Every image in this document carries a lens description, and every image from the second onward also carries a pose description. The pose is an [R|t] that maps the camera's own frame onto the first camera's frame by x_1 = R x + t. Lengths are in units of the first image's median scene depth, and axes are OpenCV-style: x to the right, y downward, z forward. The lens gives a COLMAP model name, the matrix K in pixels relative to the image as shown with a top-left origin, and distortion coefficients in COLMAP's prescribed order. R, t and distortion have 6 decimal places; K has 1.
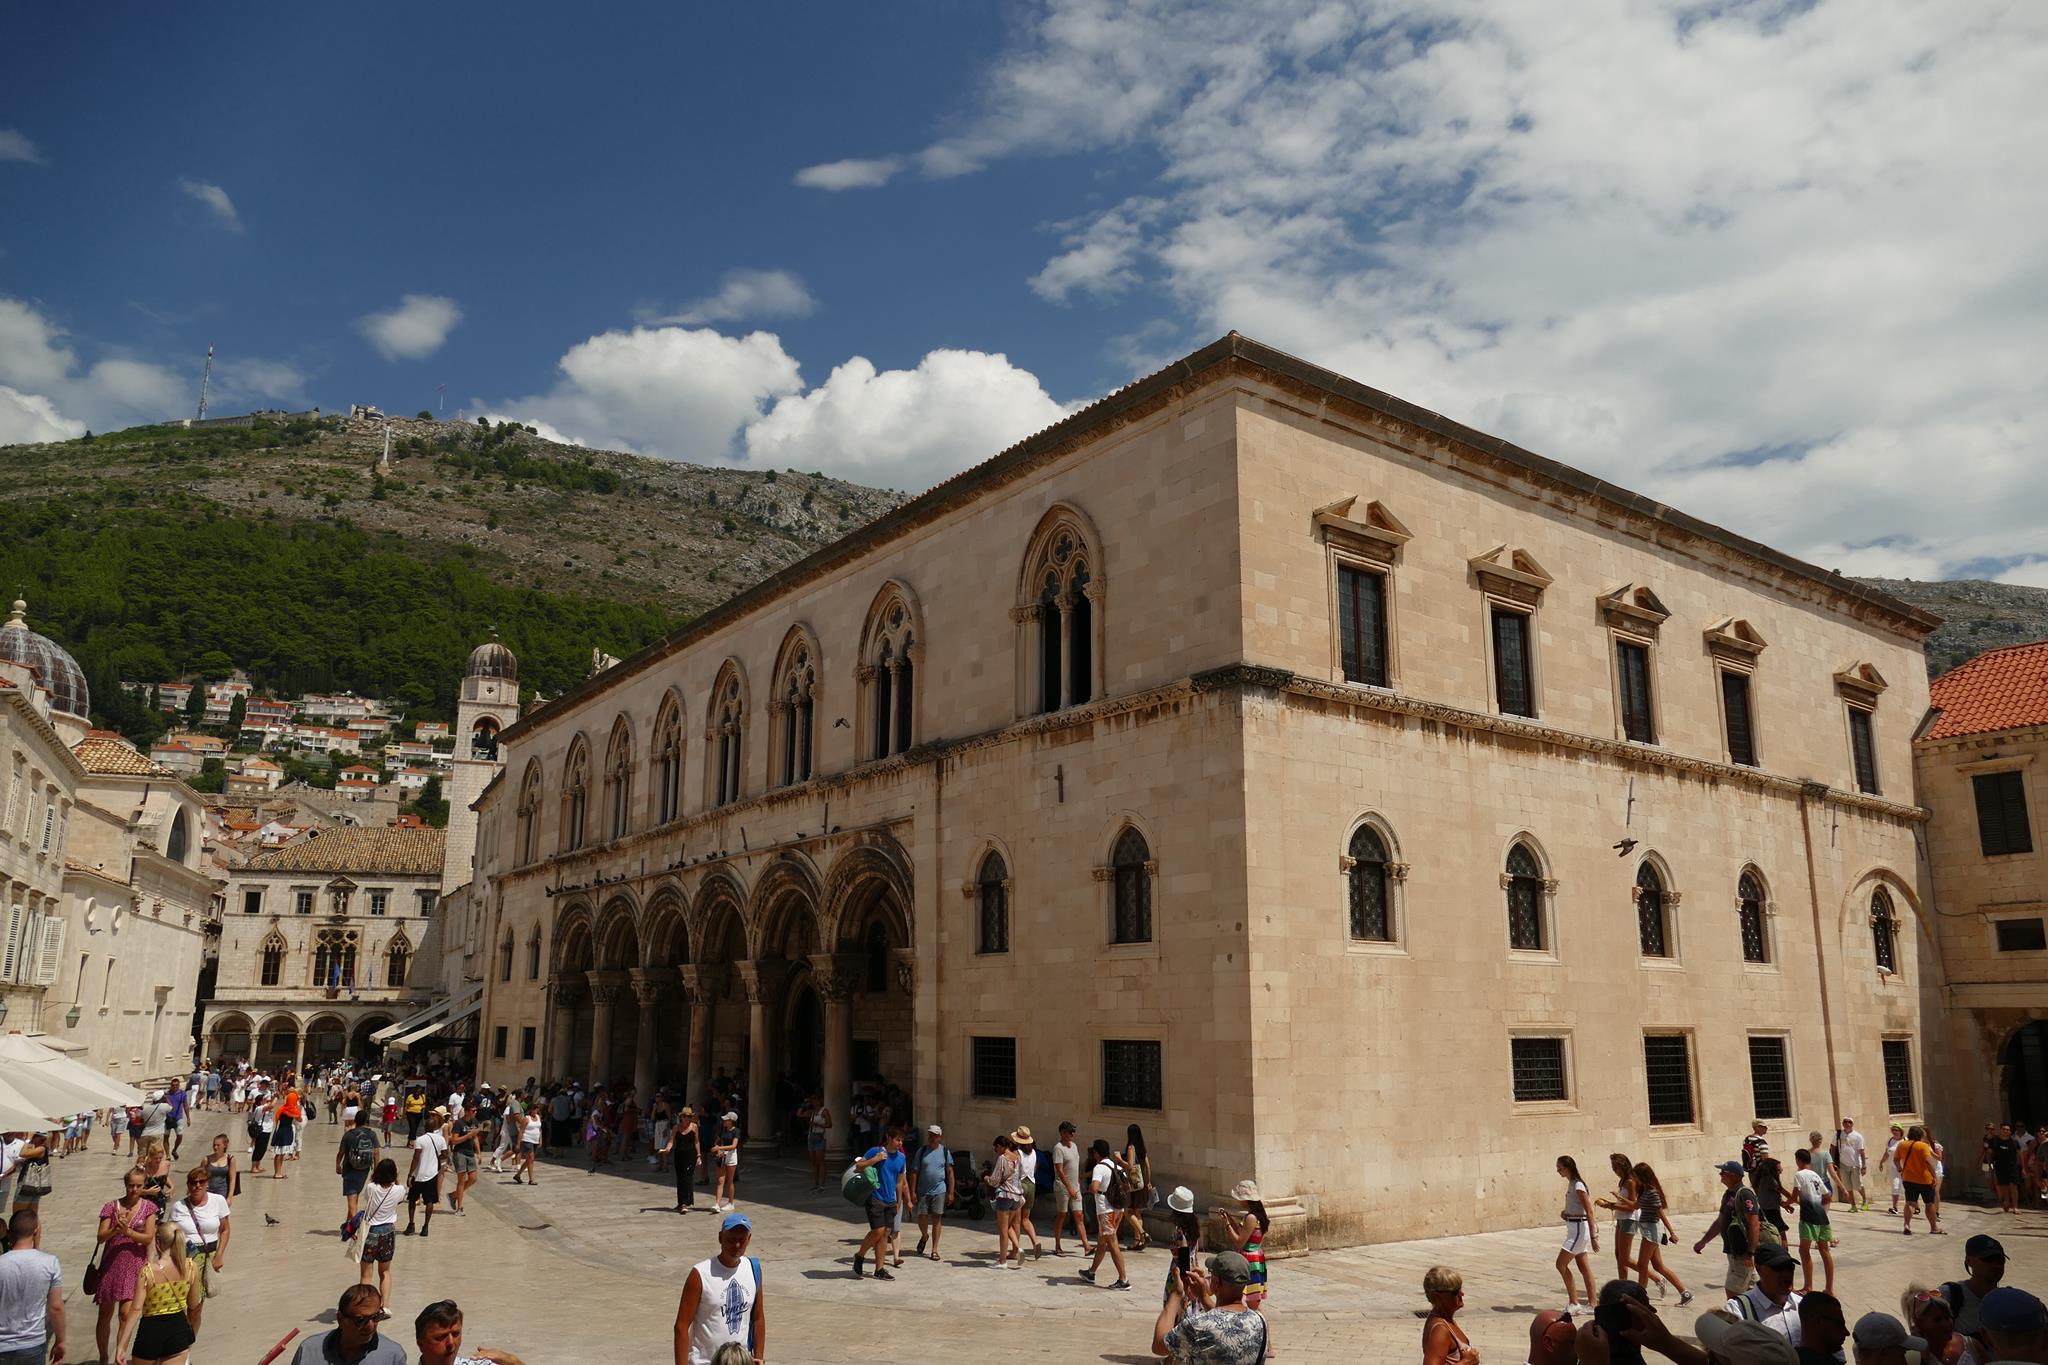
lens RADIAL K [[1468.2, 0, 1025.0], [0, 1468.2, 673.5], [0, 0, 1]] dist [-0.014549, 0.008850]
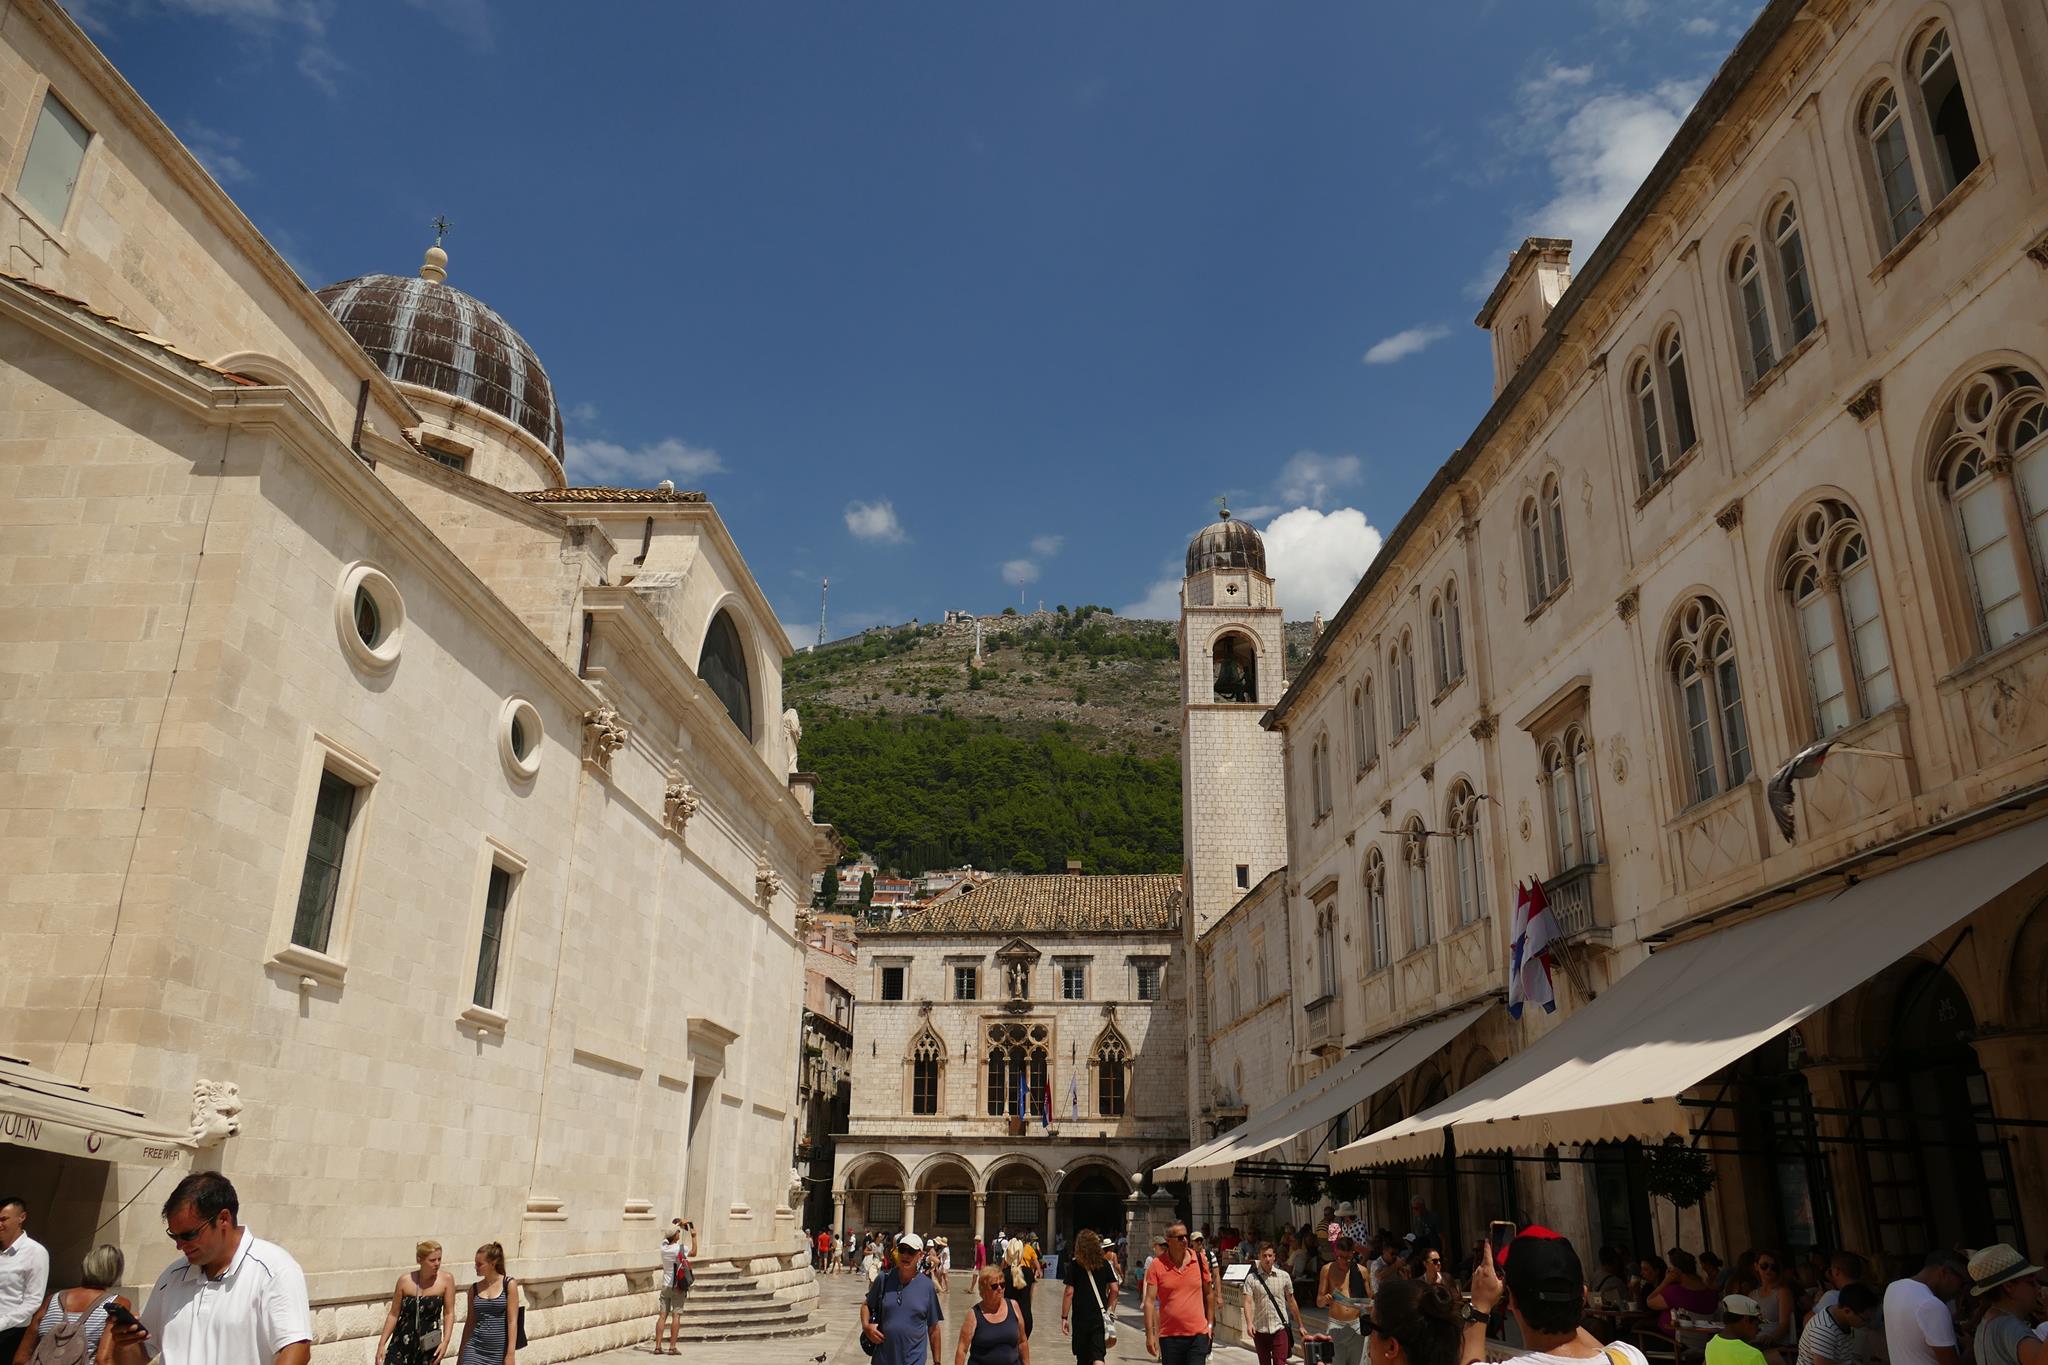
lens RADIAL K [[1468.2, 0, 1023.9], [0, 1468.2, 680.7], [0, 0, 1]] dist [-0.014549, 0.008850]
pose [[0.923175, -0.119961, -0.365182, -0.035874], [0.075868, 0.988230, -0.132836, 0.018490], [0.376819, 0.094925, 0.921410, 0.066636]]
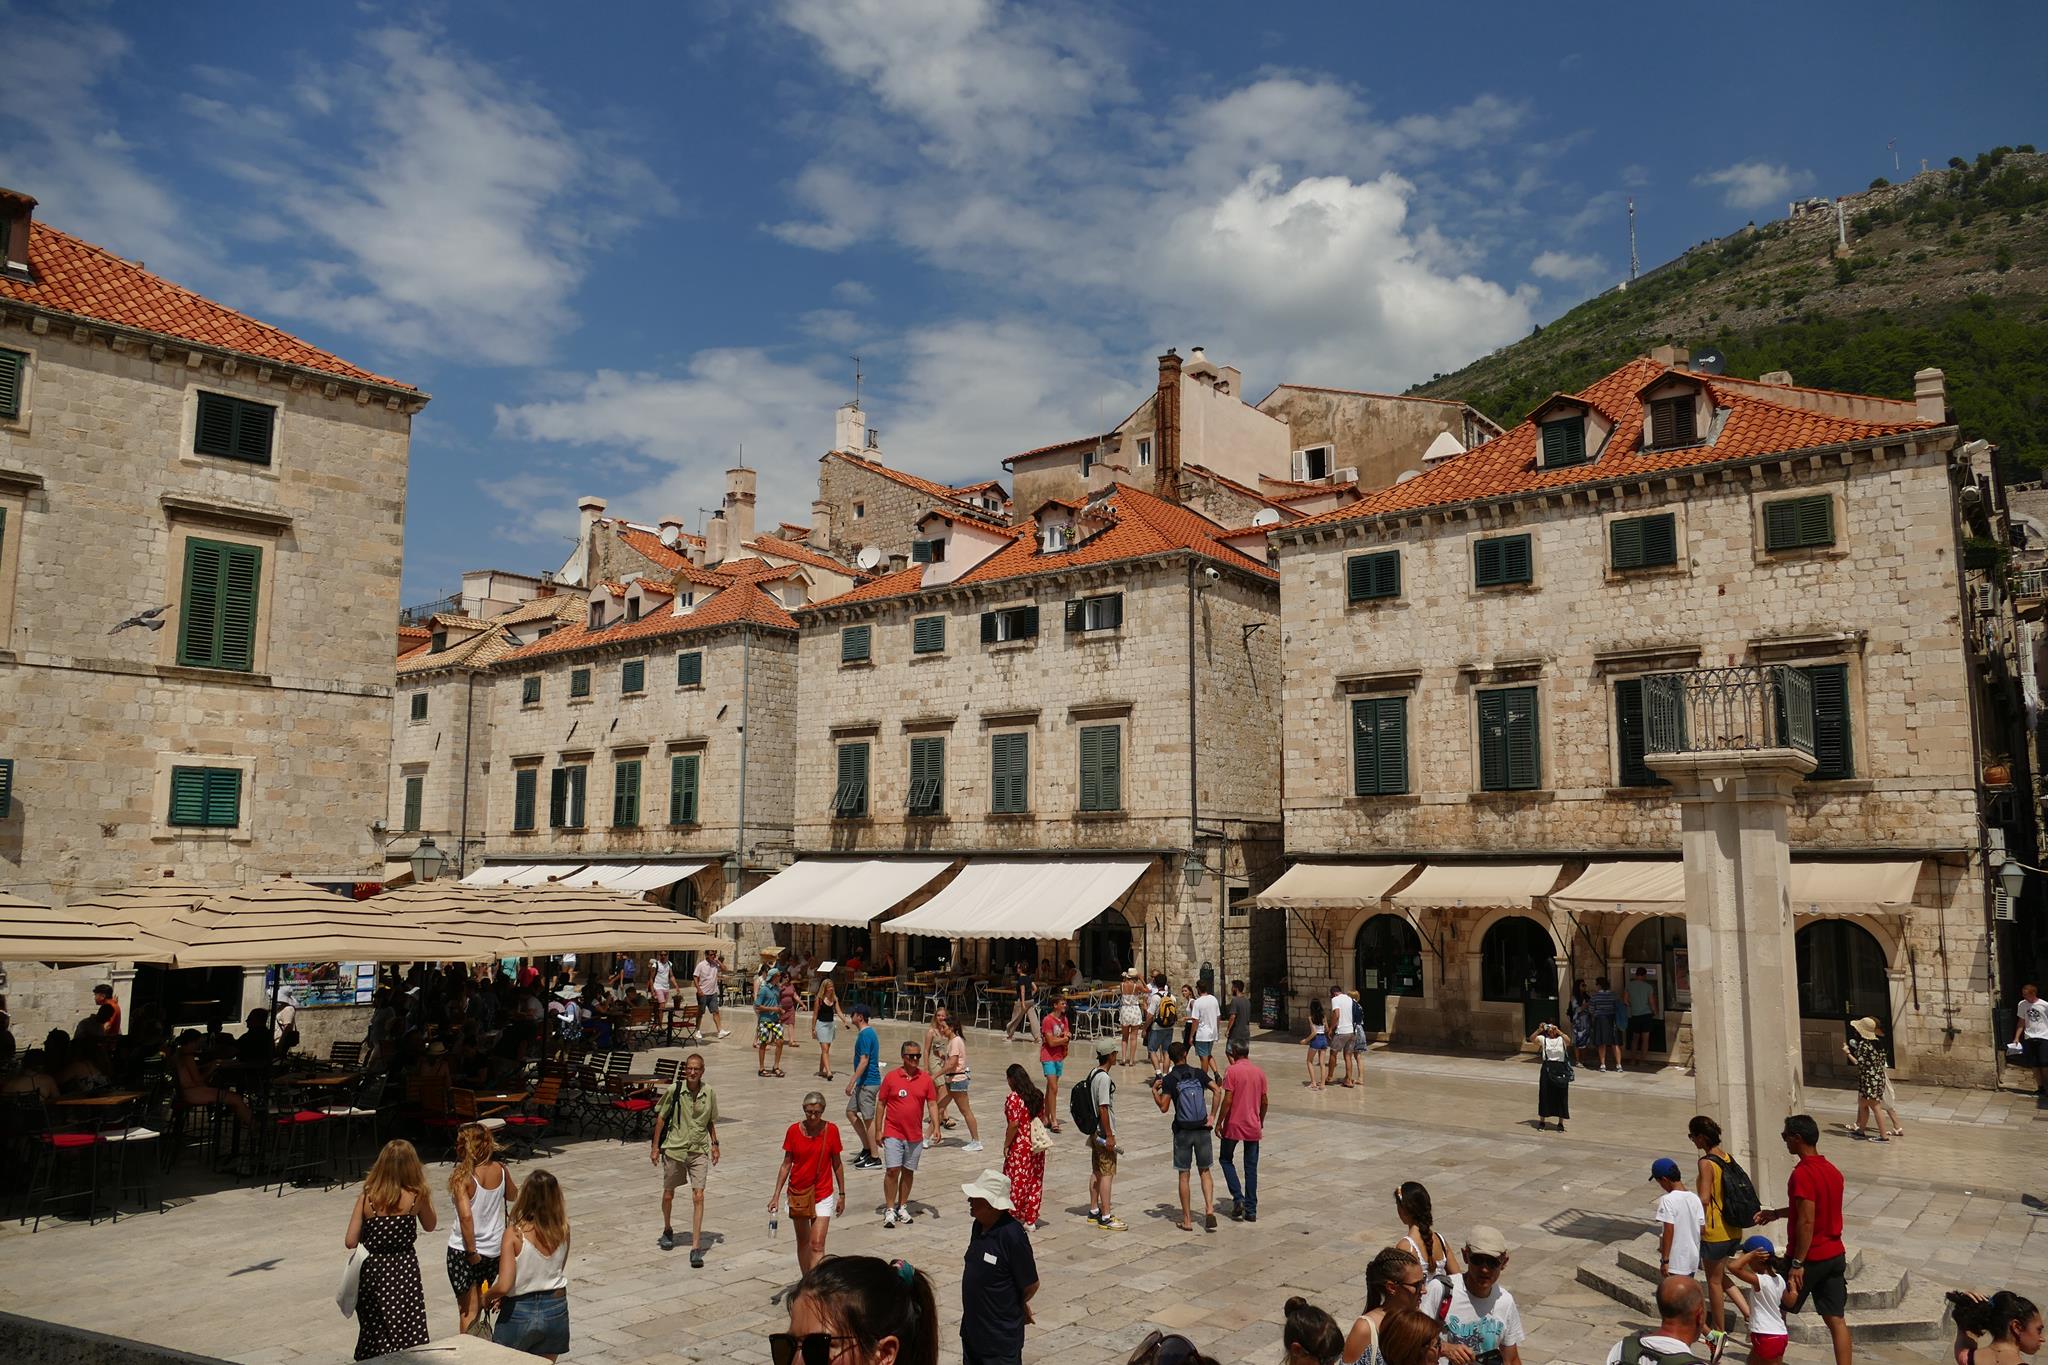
lens RADIAL K [[1468.2, 0, 1039.3], [0, 1468.2, 687.1], [0, 0, 1]] dist [-0.014549, 0.008850]
pose [[0.588698, -0.103733, -0.801670, -0.077297], [0.178101, 0.984006, 0.003461, 0.028859], [0.788489, -0.144816, 0.597757, 0.116568]]
